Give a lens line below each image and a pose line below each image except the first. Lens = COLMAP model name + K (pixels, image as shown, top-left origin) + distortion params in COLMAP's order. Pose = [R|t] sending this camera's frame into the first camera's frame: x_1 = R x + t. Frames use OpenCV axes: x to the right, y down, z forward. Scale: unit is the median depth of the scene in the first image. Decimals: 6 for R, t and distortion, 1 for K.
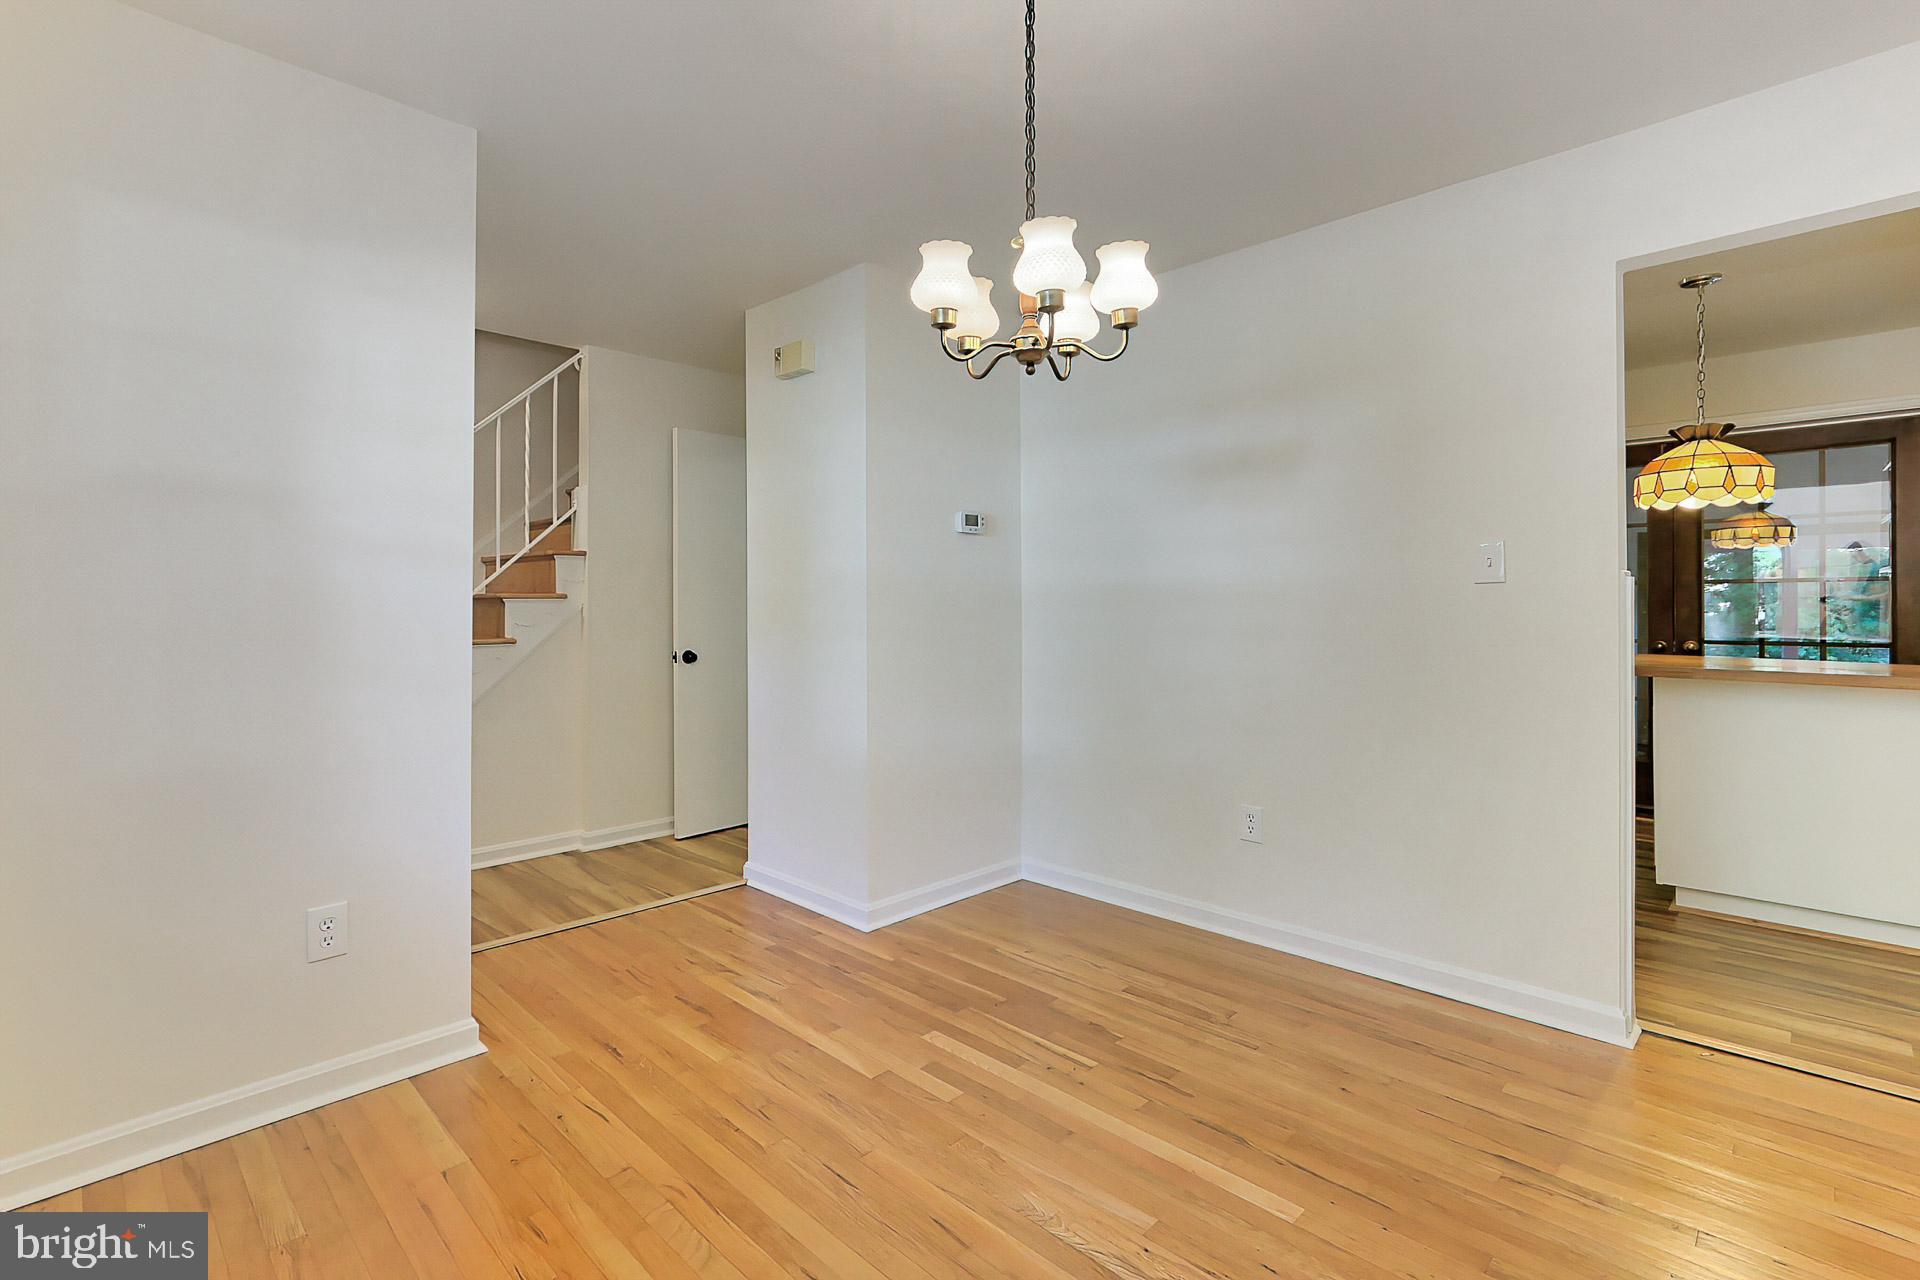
lens RADIAL K [[861.8, 0, 953.3], [0, 861.8, 608.2], [0, 0, 1]] dist [0.000383, 0.000163]
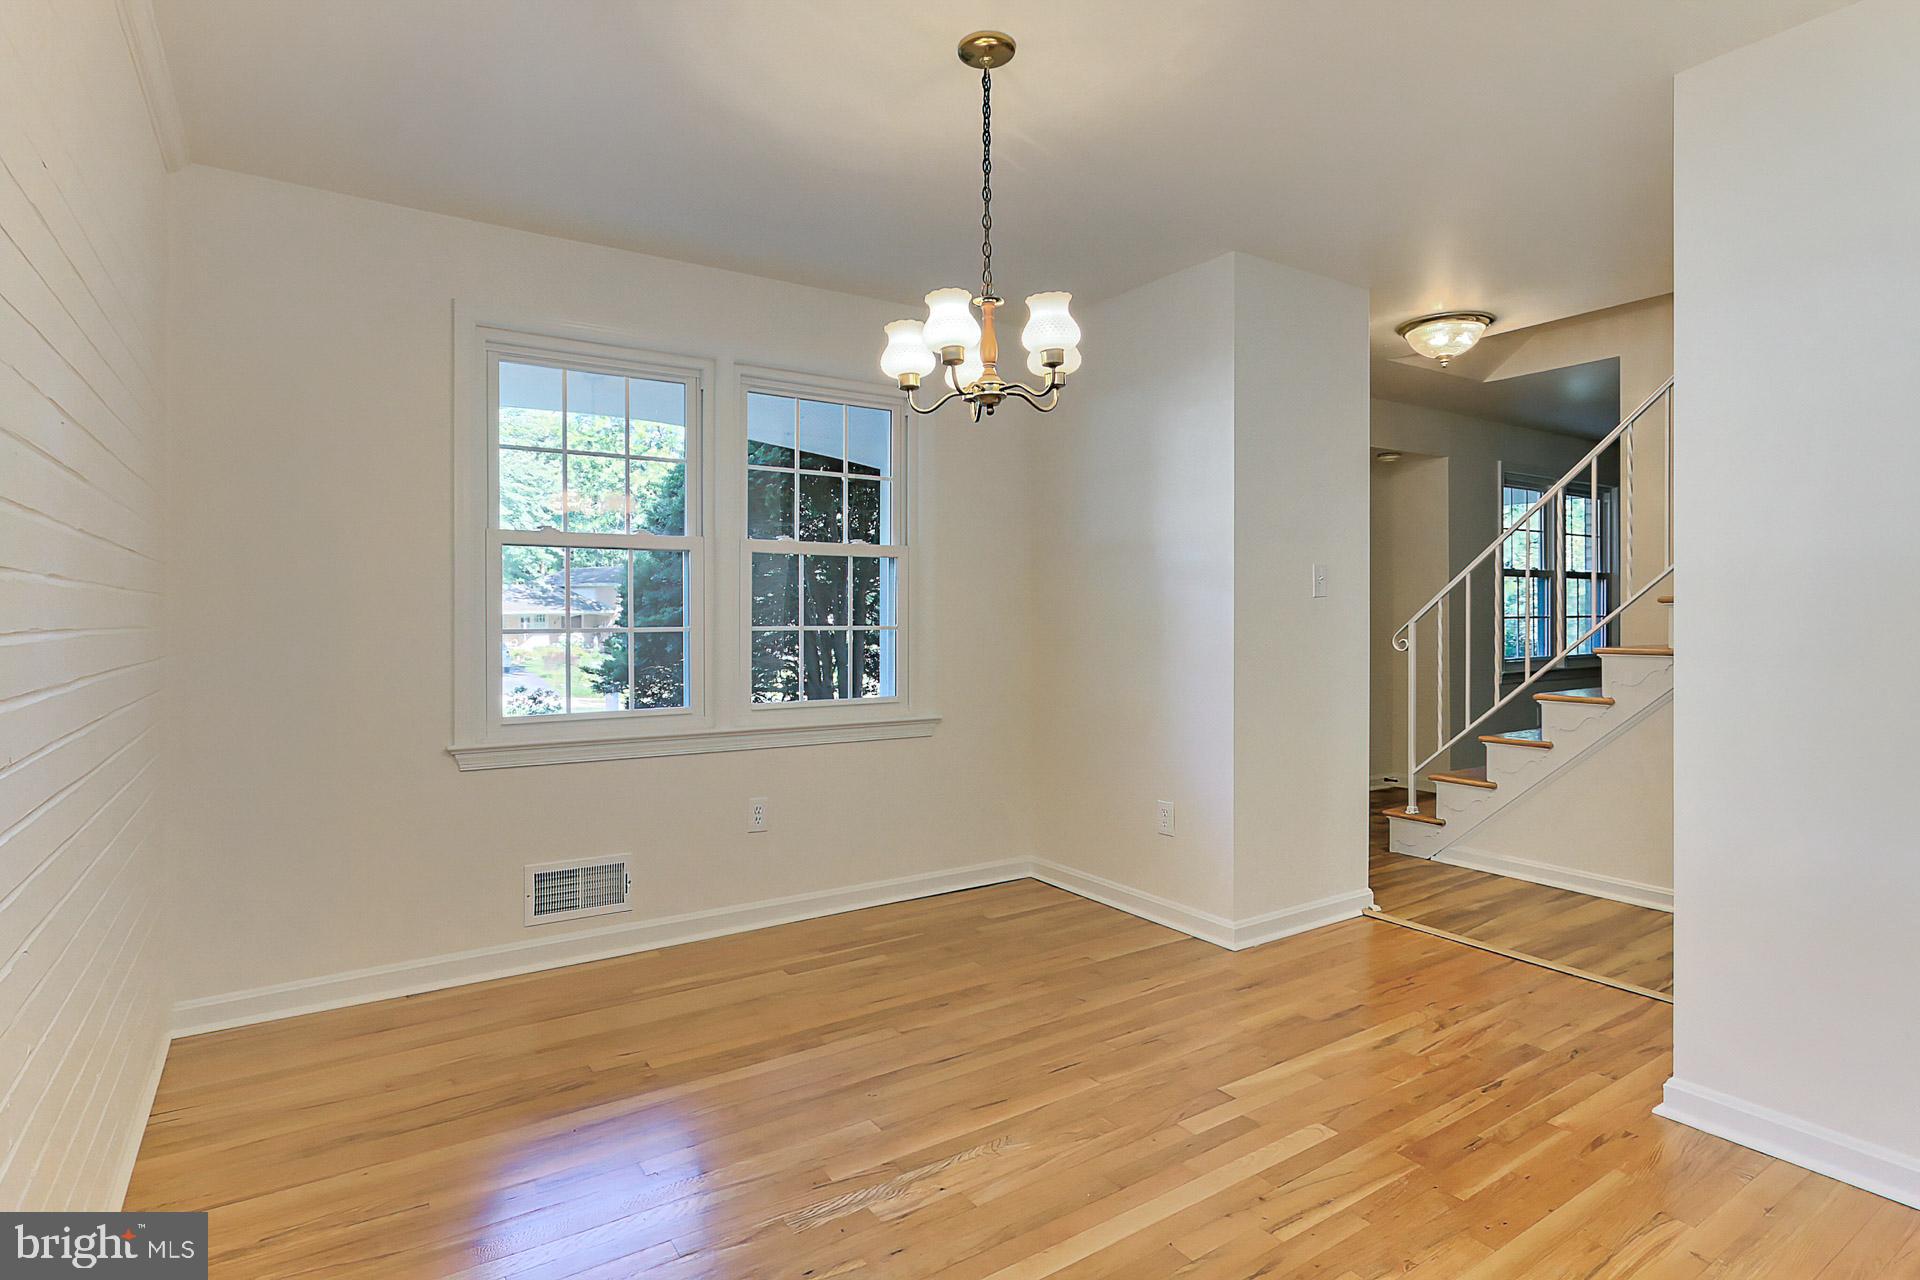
lens RADIAL K [[991.8, 0, 960.0], [0, 991.8, 640.0], [0, 0, 1]] dist [0.000505, -0.000104]
pose [[-0.200409, 0.023907, -0.979421, 0.963974], [0.003262, 0.999713, 0.023735, -0.000213], [0.979707, 0.001562, -0.200429, 0.841329]]
